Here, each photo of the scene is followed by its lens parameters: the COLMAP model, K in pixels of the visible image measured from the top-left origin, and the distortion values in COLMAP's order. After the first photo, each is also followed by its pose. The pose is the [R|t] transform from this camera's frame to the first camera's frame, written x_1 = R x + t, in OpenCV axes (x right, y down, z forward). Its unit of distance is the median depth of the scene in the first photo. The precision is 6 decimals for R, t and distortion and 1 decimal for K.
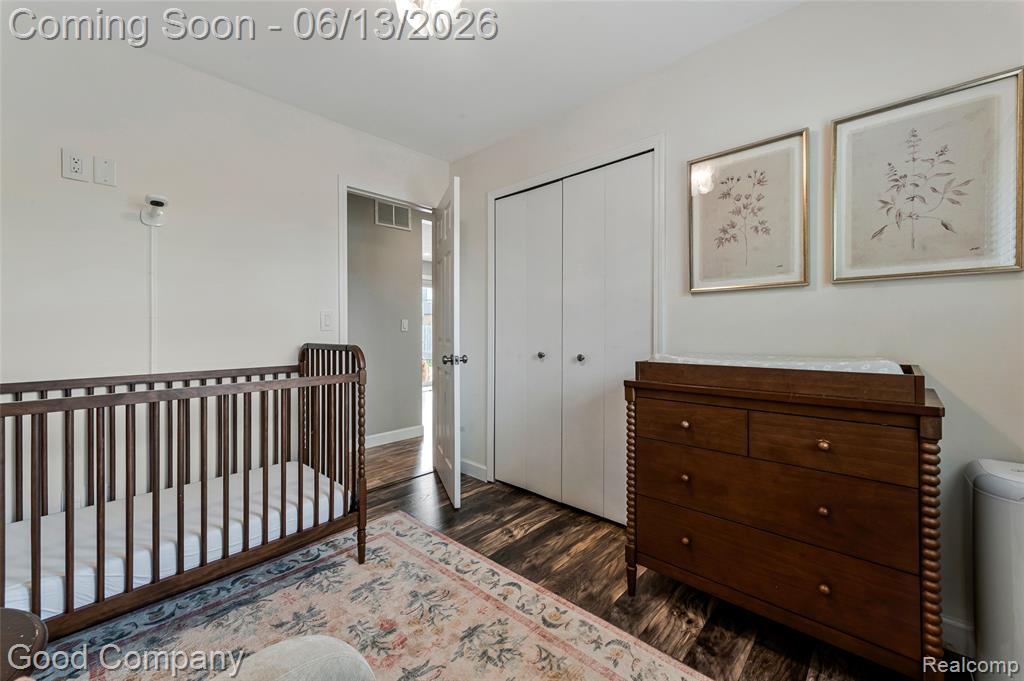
lens RADIAL K [[398.6, 0, 511.0], [0, 398.6, 334.4], [0, 0, 1]] dist [0.008259, -0.000131]
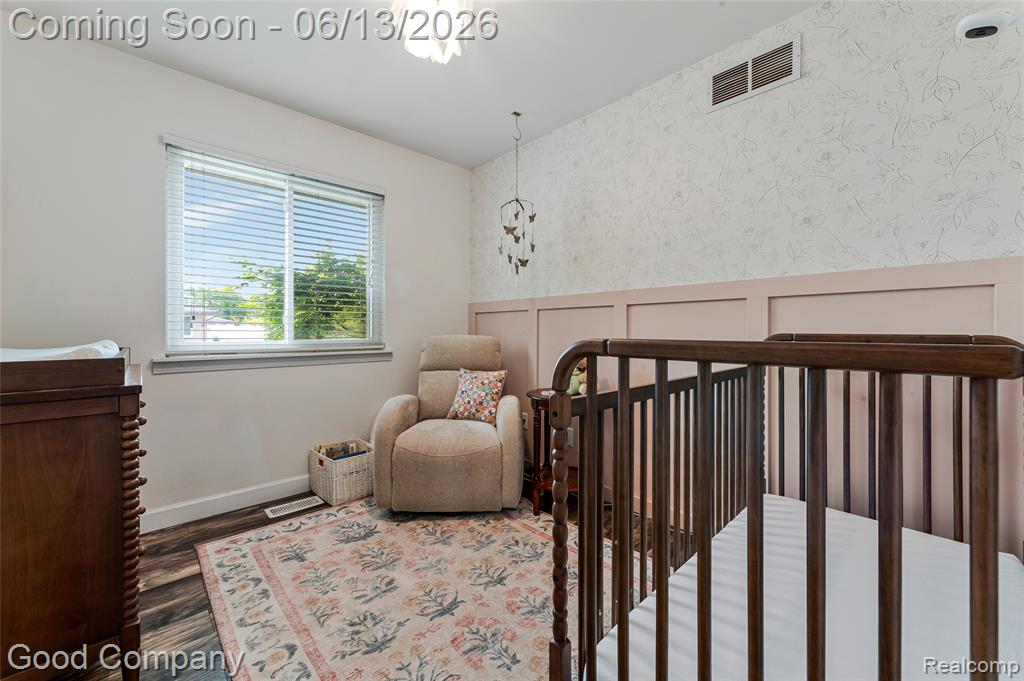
lens RADIAL K [[398.6, 0, 511.0], [0, 398.6, 334.4], [0, 0, 1]] dist [0.008259, -0.000131]
pose [[-0.996940, -0.000629, 0.078165, -0.491380], [0.000243, 0.999938, 0.011137, 0.030704], [-0.078167, 0.011122, -0.996878, 1.989298]]
